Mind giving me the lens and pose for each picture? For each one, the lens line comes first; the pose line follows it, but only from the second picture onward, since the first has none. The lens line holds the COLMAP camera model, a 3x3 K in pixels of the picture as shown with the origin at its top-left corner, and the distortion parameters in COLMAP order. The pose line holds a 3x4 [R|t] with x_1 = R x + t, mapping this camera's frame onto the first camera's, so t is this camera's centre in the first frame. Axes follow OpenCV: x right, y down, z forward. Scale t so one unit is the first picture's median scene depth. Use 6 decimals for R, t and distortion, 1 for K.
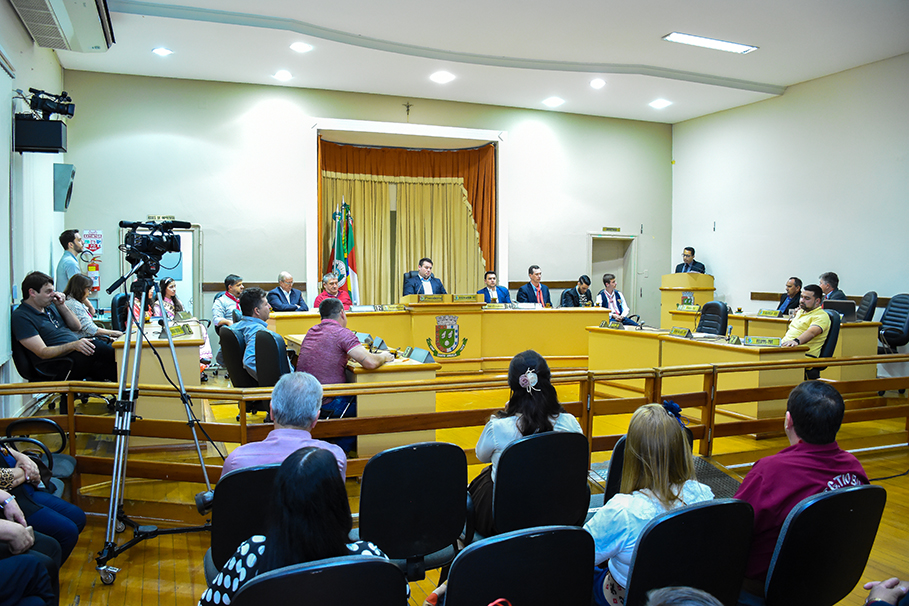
lens RADIAL K [[728.0, 0, 454.5], [0, 728.0, 303.0], [0, 0, 1]] dist [-0.135559, 0.004457]
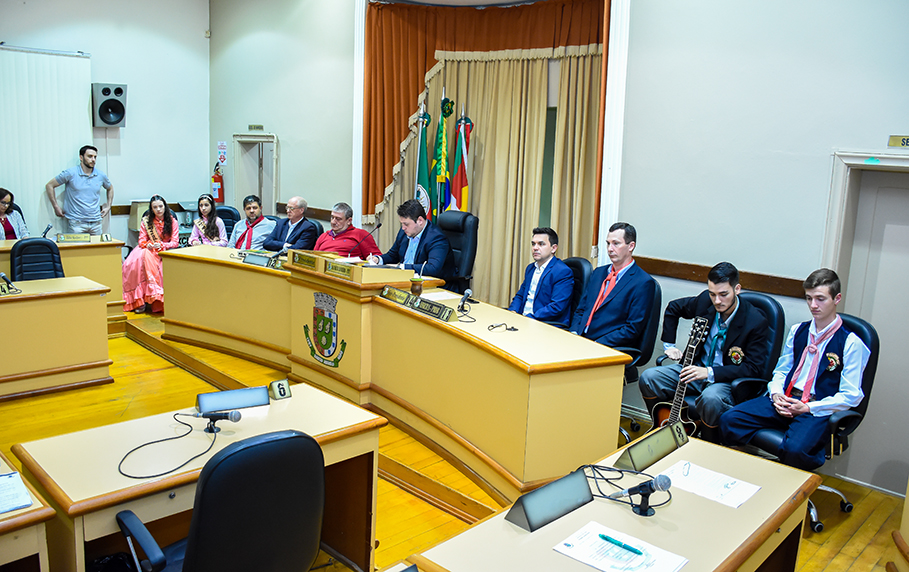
lens RADIAL K [[728.8, 0, 454.5], [0, 728.8, 286.0], [0, 0, 1]] dist [-0.152145, 0.088777]
pose [[0.400949, 0.181790, -0.897882, 0.482325], [-0.081201, 0.983308, 0.162825, -0.080436], [0.912495, 0.007625, 0.409017, 0.760906]]
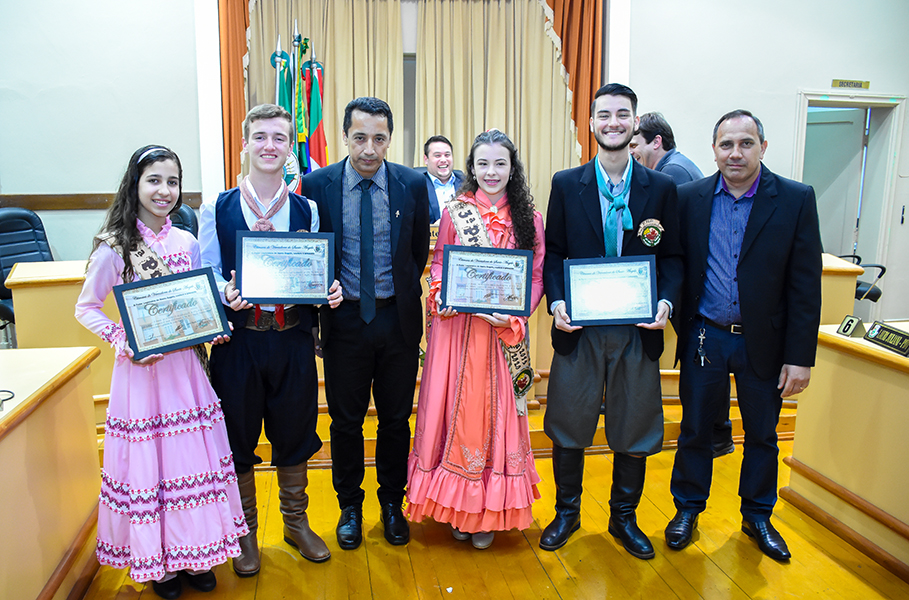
lens RADIAL K [[724.5, 0, 438.6], [0, 724.5, 259.3], [0, 0, 1]] dist [-0.069748, -0.000171]
pose [[0.973130, 0.037601, -0.227167, 0.067422], [-0.012744, 0.993859, 0.109915, -0.037926], [0.229905, -0.104066, 0.967633, 0.527525]]
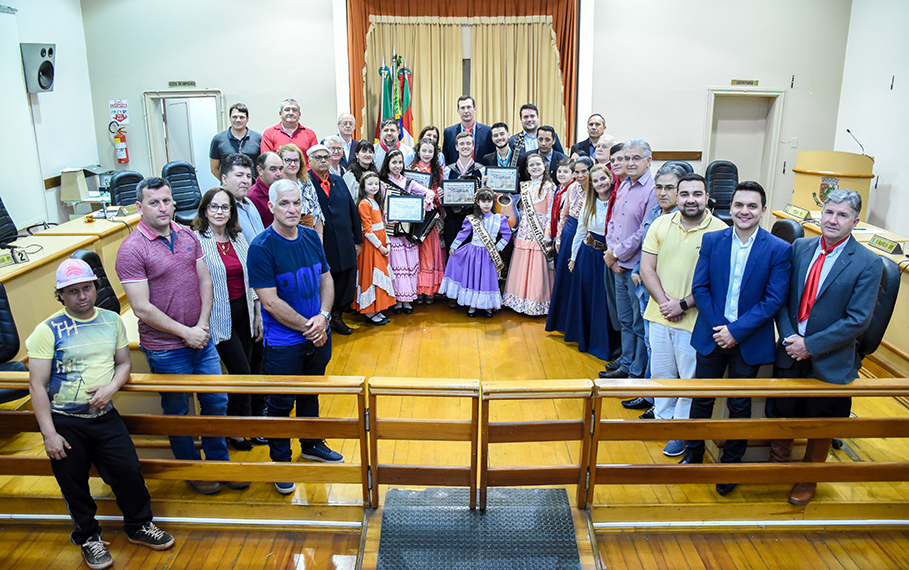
lens RADIAL K [[728.8, 0, 454.5], [0, 728.8, 285.0], [0, 0, 1]] dist [-0.152145, 0.088777]
pose [[0.926595, 0.097960, -0.363077, 0.253243], [-0.010638, 0.971918, 0.235081, -0.075353], [0.375910, -0.213963, 0.901616, 0.208684]]
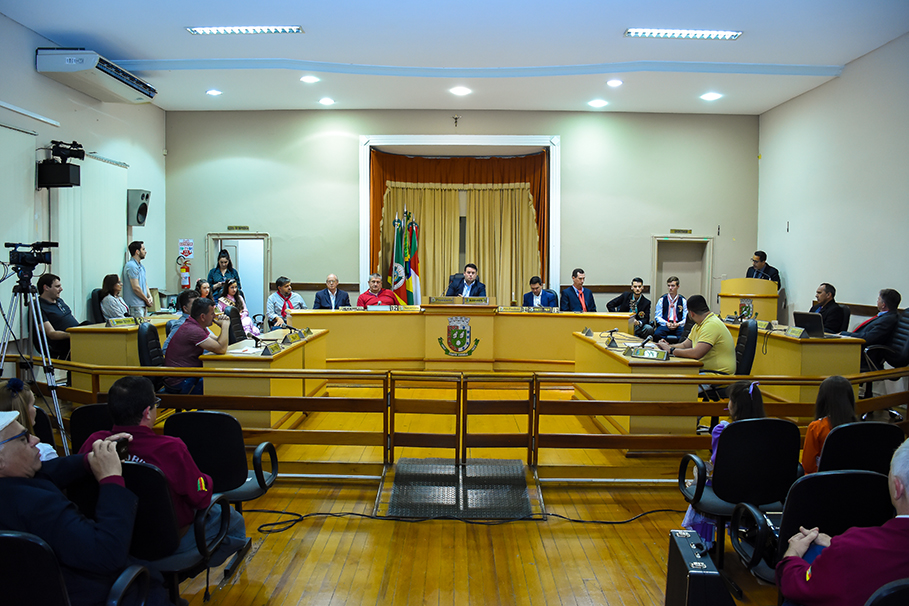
lens RADIAL K [[730.2, 0, 454.5], [0, 730.2, 303.0], [0, 0, 1]] dist [-0.155249, -0.002742]
pose [[0.925443, 0.021700, -0.378264, 0.339577], [-0.021528, 0.999757, 0.004684, -0.006694], [0.378274, 0.003808, 0.925686, 0.016939]]
